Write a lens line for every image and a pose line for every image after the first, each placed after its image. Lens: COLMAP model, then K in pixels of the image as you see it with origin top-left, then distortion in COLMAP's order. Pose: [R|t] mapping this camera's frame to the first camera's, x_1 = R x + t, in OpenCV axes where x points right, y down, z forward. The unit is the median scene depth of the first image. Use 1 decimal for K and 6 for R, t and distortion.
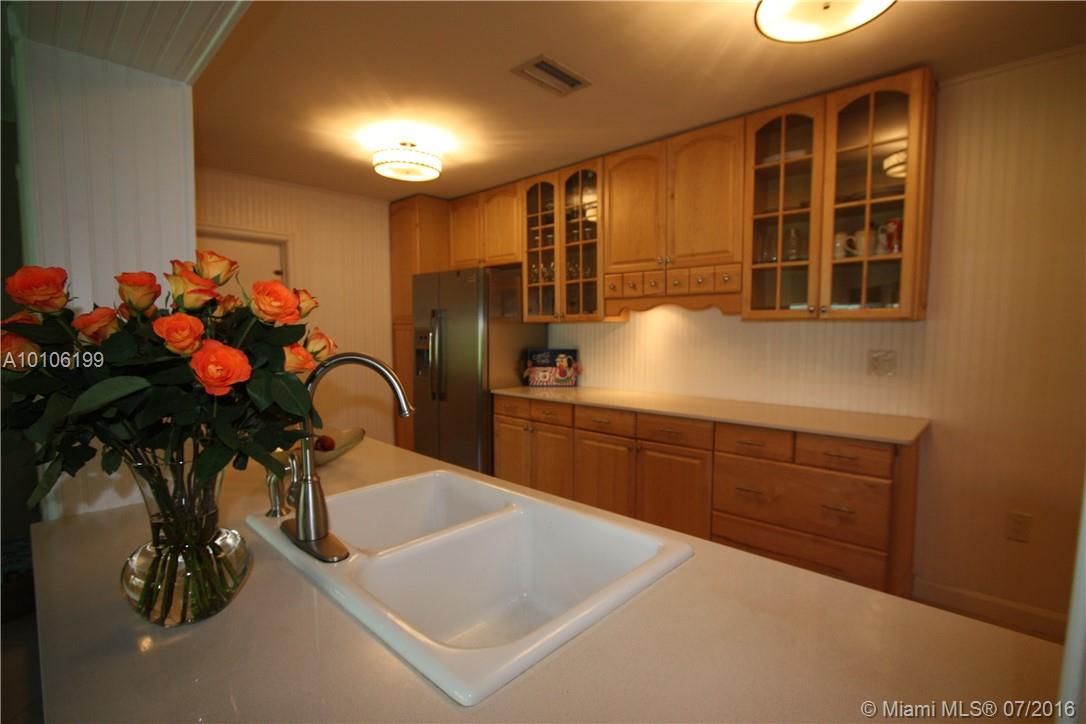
lens RADIAL K [[514.7, 0, 543.0], [0, 514.7, 362.0], [0, 0, 1]] dist [-0.001763, 0.000041]
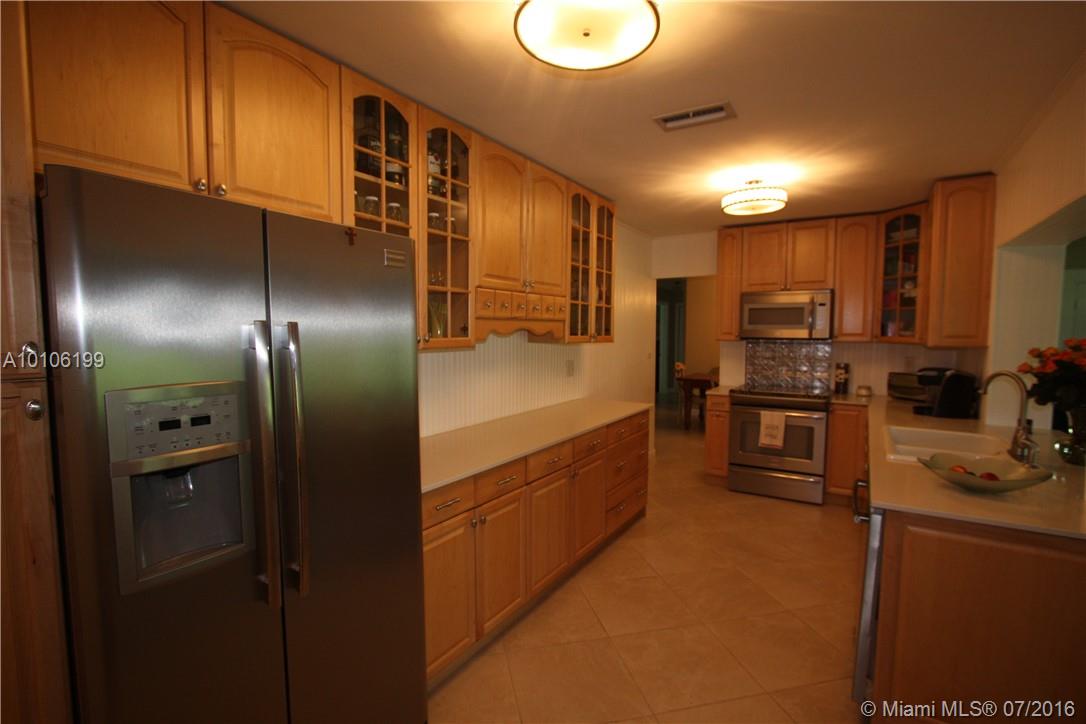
lens RADIAL K [[514.7, 0, 543.0], [0, 514.7, 362.0], [0, 0, 1]] dist [-0.001763, 0.000041]
pose [[-0.197476, -0.056368, 0.978686, -0.695970], [0.068981, 0.995072, 0.071231, -0.110087], [-0.977878, 0.081577, -0.192615, 1.110183]]
